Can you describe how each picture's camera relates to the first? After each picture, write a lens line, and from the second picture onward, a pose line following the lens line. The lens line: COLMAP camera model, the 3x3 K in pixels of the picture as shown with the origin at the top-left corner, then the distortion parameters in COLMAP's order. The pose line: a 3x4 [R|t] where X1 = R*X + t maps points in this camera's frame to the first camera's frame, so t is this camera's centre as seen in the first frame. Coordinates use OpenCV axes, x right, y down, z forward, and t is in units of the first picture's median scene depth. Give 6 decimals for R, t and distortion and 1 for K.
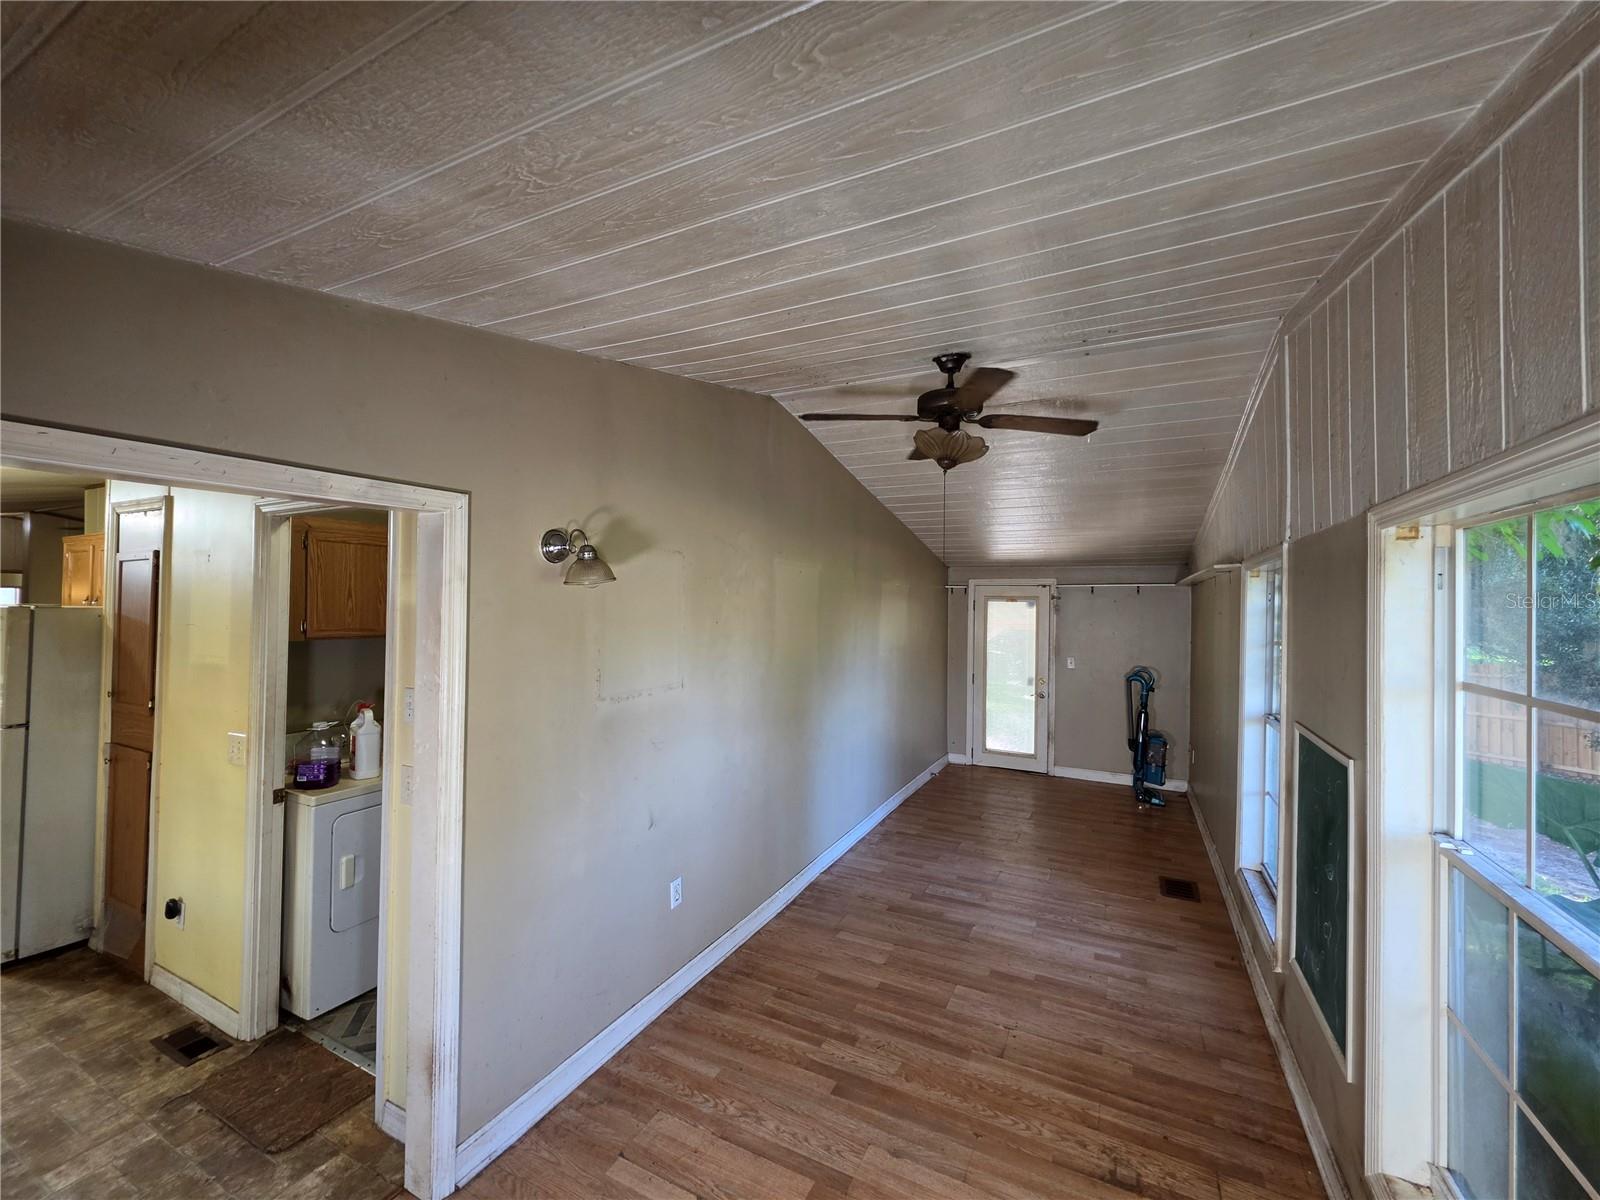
lens RADIAL K [[642.5, 0, 816.4], [0, 642.5, 591.2], [0, 0, 1]] dist [0.003869, -0.000632]
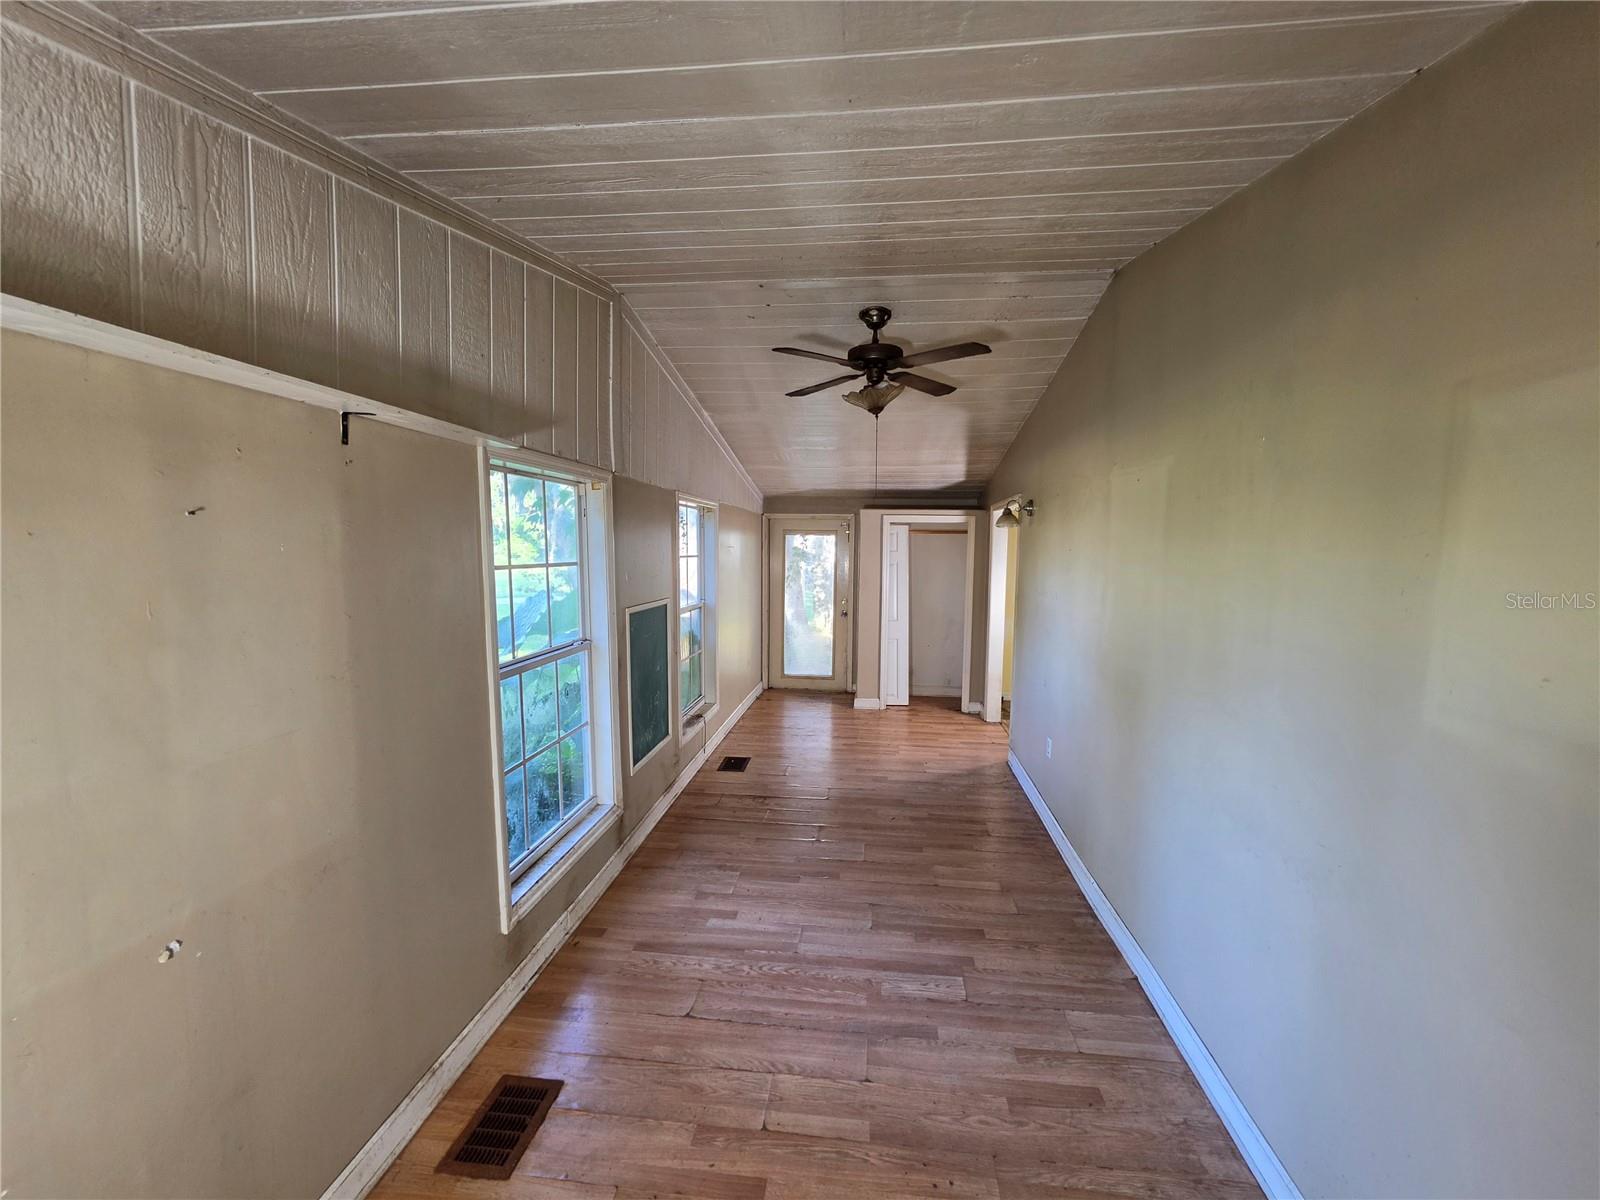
lens RADIAL K [[642.5, 0, 807.9], [0, 642.5, 590.2], [0, 0, 1]] dist [0.003869, -0.000632]
pose [[-0.941576, 0.003556, -0.336783, 0.618585], [-0.016714, 0.998219, 0.057269, 0.058539], [0.336387, 0.059552, -0.939839, 1.789552]]
